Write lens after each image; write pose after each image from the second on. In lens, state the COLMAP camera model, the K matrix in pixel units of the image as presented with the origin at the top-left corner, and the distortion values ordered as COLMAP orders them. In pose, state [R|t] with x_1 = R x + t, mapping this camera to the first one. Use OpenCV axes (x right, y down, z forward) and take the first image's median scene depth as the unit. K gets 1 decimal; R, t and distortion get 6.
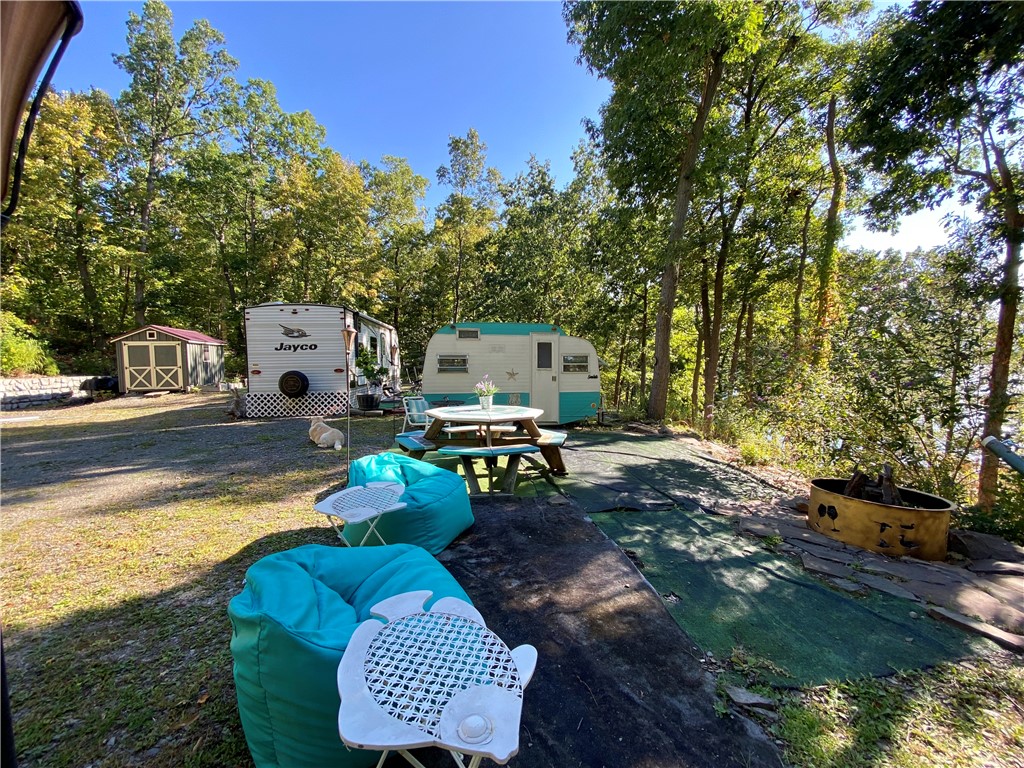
lens RADIAL K [[415.3, 0, 512.0], [0, 415.3, 384.0], [0, 0, 1]] dist [0.016959, -0.019248]
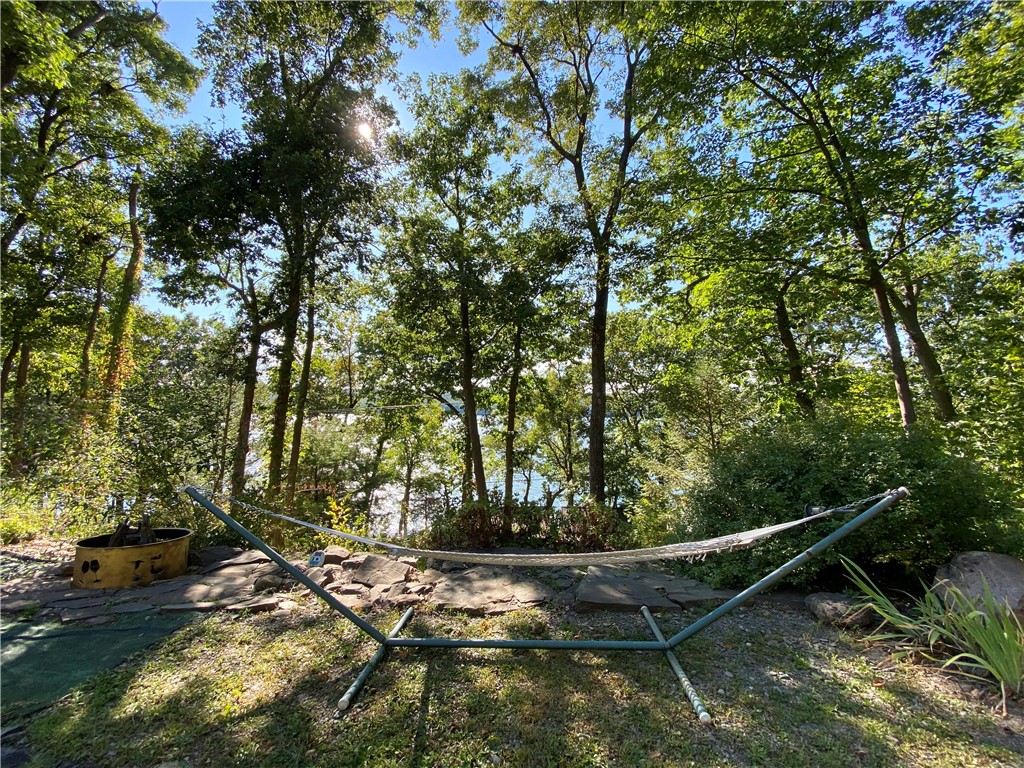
lens RADIAL K [[409.6, 0, 512.0], [0, 409.6, 382.9], [0, 0, 1]] dist [0.014878, -0.018245]
pose [[0.169782, 0.081780, 0.982083, -0.036965], [0.036603, 0.995340, -0.089211, -0.010802], [-0.984802, 0.051093, 0.165997, -0.074244]]
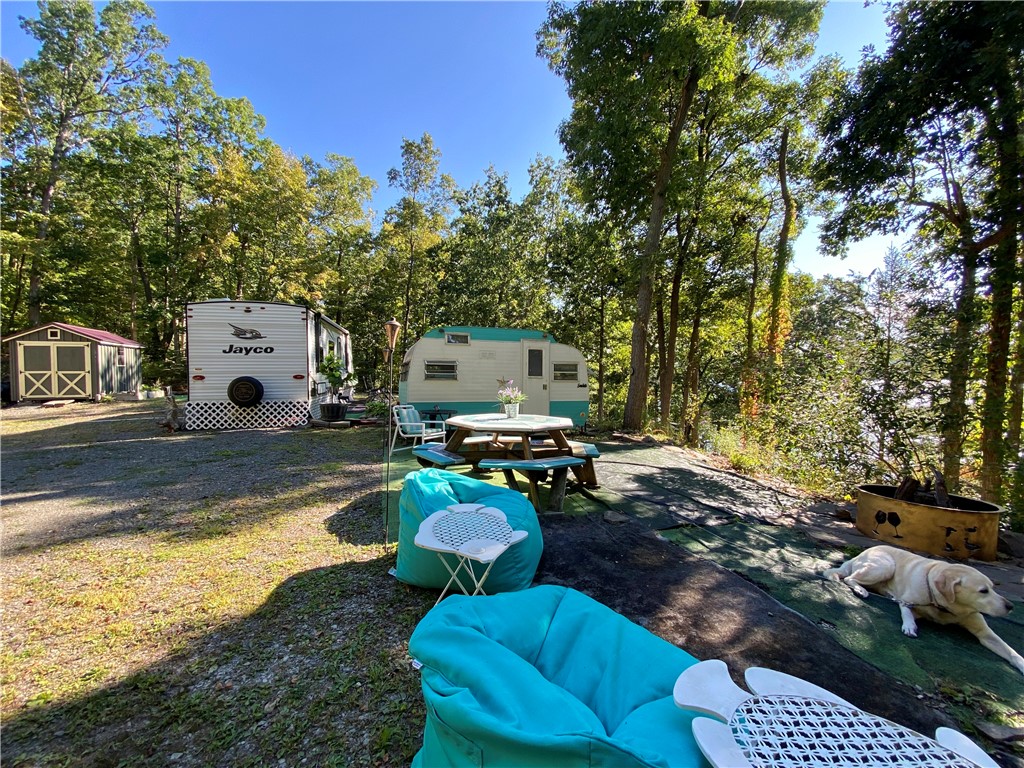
lens RADIAL K [[415.3, 0, 512.0], [0, 415.3, 384.0], [0, 0, 1]] dist [0.016959, -0.019248]
pose [[0.989032, 0.008938, 0.147428, -0.064836], [-0.005010, 0.999623, -0.026993, 0.003364], [-0.147614, 0.025958, 0.988704, 0.031187]]
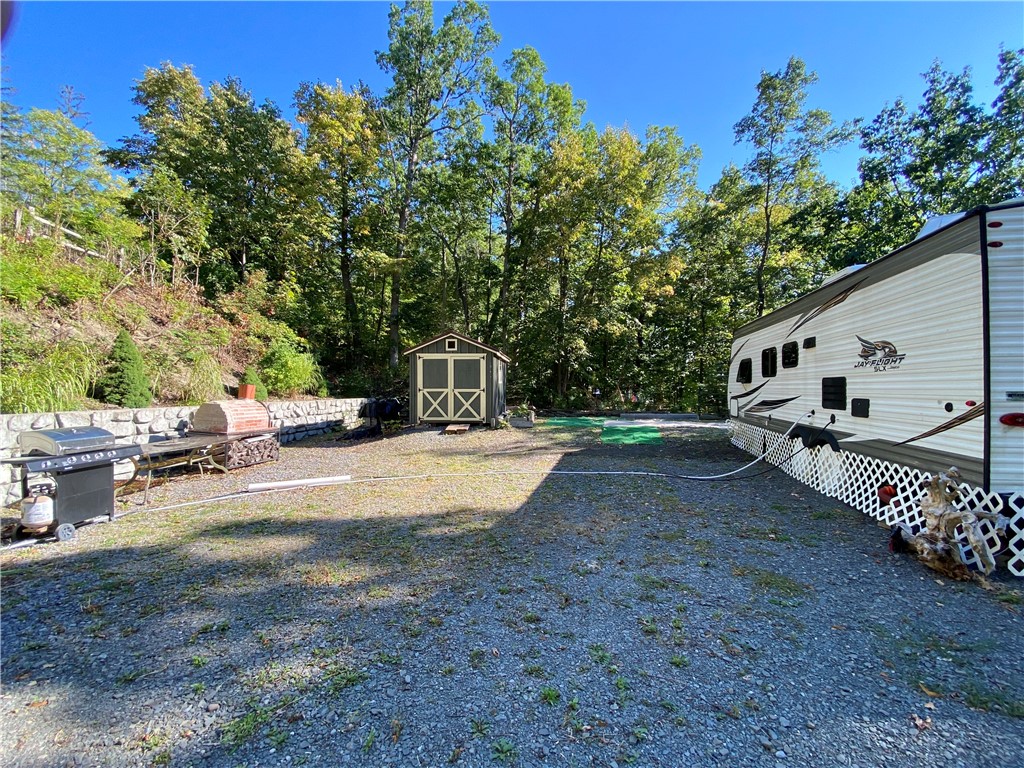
lens RADIAL K [[409.6, 0, 512.0], [0, 409.6, 382.9], [0, 0, 1]] dist [0.014878, -0.018245]
pose [[0.944057, 0.007893, -0.329689, -0.575614], [-0.027121, 0.998185, -0.053762, -0.018242], [0.328666, 0.059696, 0.942558, 0.403906]]
